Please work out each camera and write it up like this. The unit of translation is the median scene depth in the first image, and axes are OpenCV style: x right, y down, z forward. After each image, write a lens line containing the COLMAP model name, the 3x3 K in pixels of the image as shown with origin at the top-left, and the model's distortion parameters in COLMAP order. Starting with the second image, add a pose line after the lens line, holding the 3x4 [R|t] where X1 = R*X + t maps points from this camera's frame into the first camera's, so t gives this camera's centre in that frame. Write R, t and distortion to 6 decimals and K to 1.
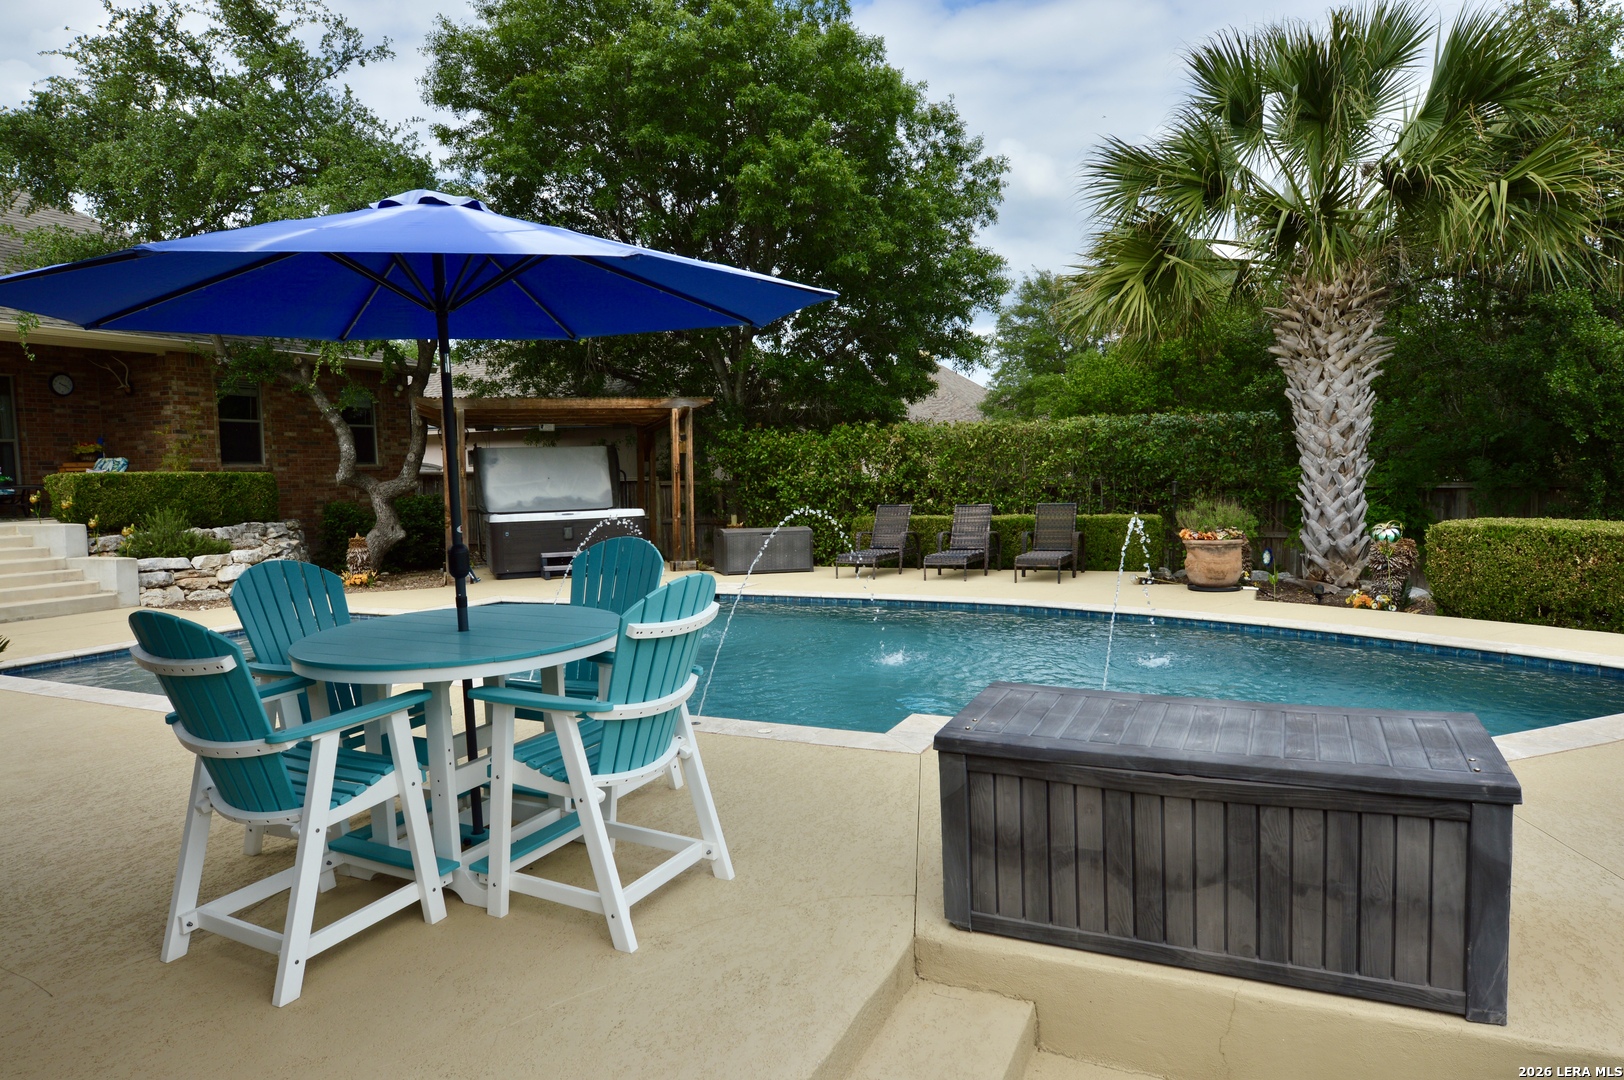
lens RADIAL K [[998.2, 0, 796.9], [0, 998.2, 537.3], [0, 0, 1]] dist [-0.011174, -0.006749]
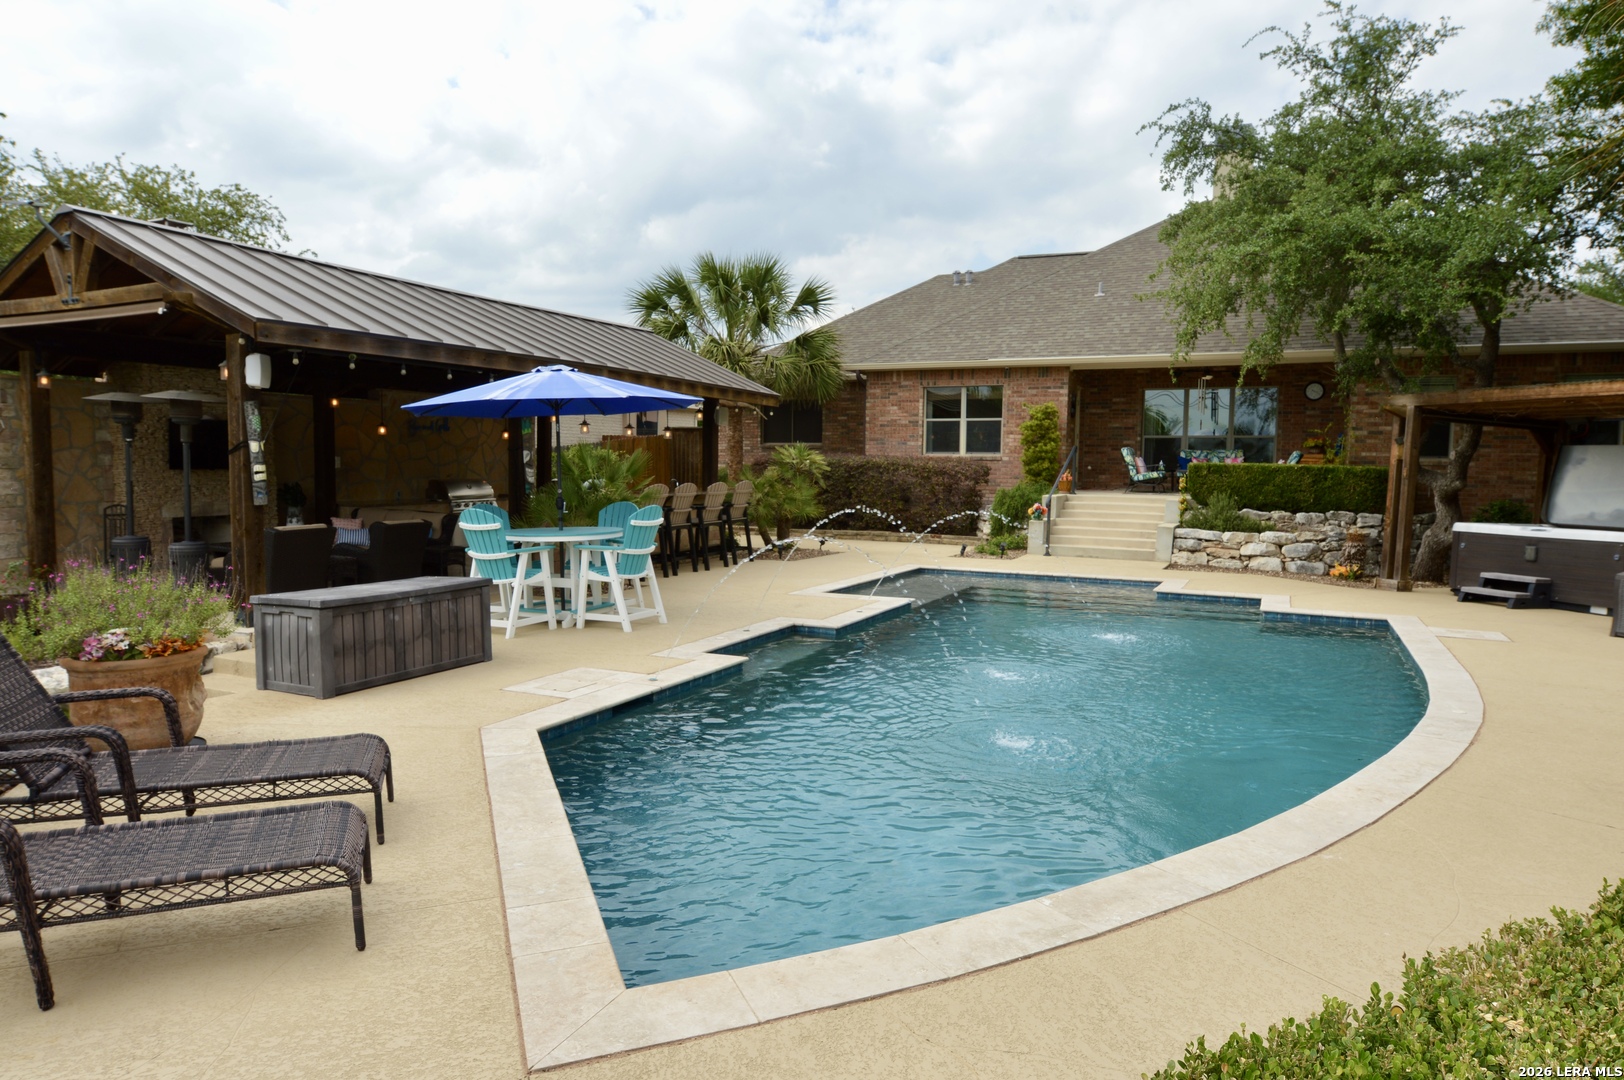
lens RADIAL K [[998.2, 0, 801.8], [0, 998.2, 542.1], [0, 0, 1]] dist [-0.011174, -0.006749]
pose [[-0.005005, 0.104570, -0.994505, 0.593456], [-0.081508, 0.991166, 0.104629, -0.050870], [0.996660, 0.081584, 0.003563, 0.421227]]
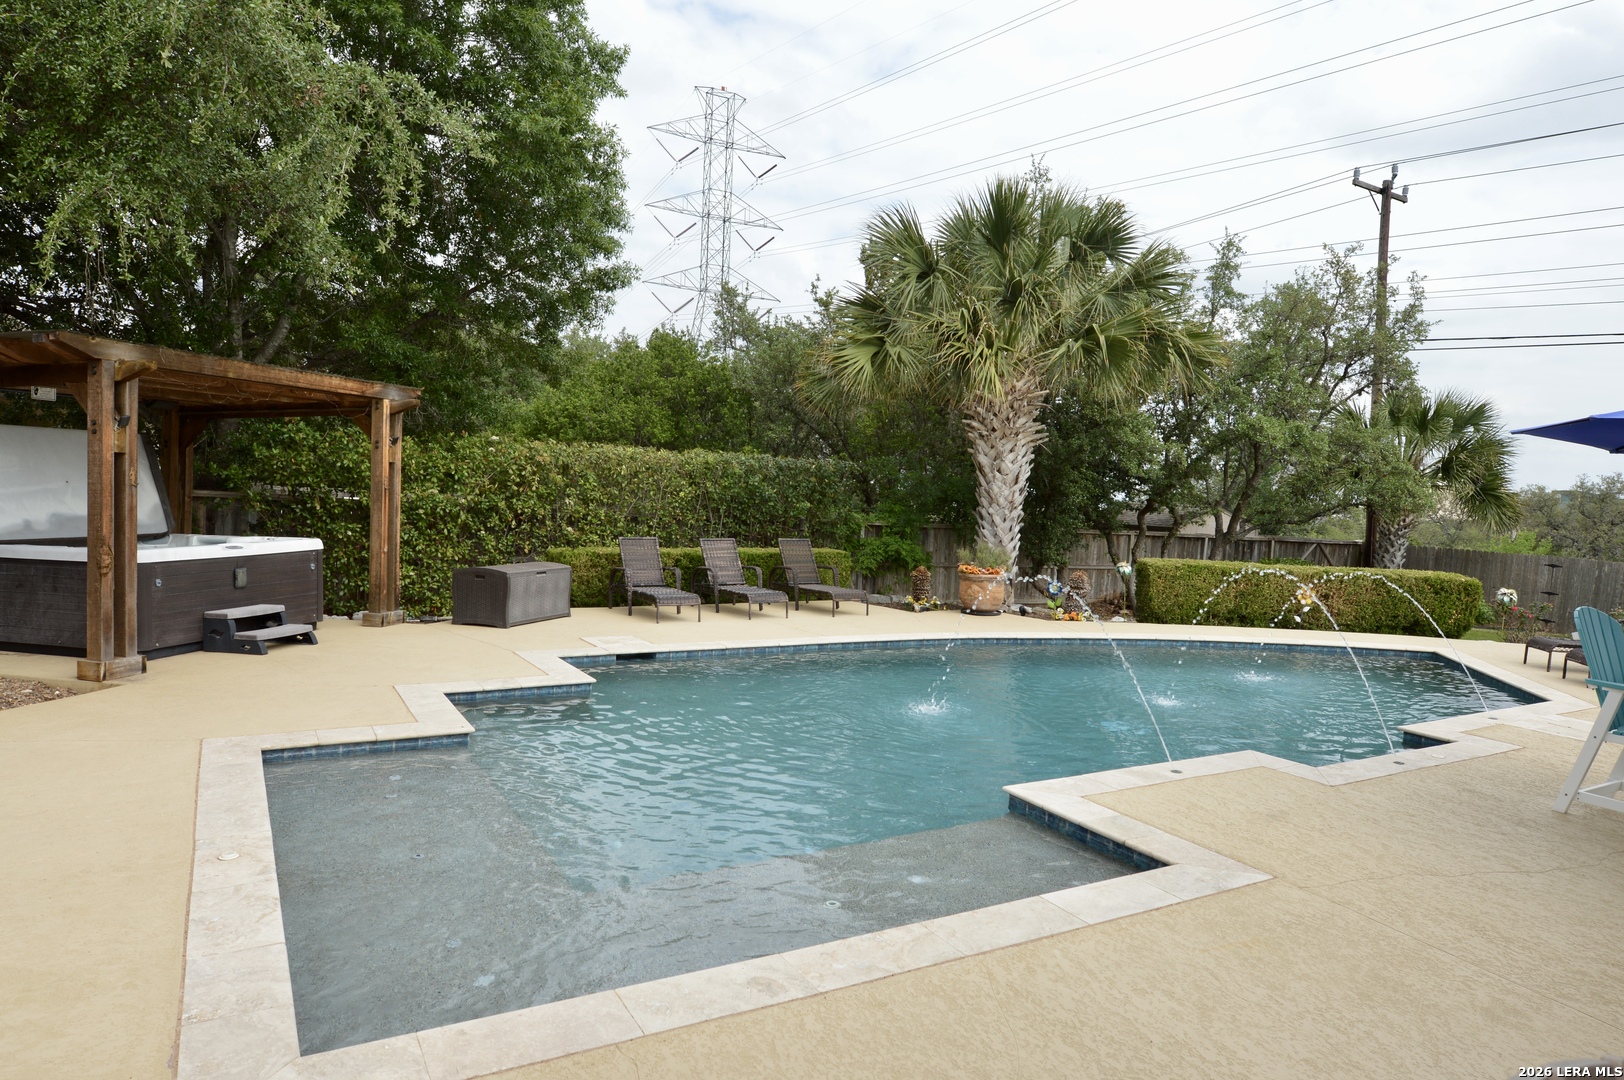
lens RADIAL K [[998.2, 0, 801.4], [0, 998.2, 543.0], [0, 0, 1]] dist [-0.011174, -0.006749]
pose [[0.566181, 0.002238, 0.824278, -0.566768], [0.001385, 0.999992, -0.003666, -0.023962], [-0.824280, 0.003218, 0.566173, 0.361817]]
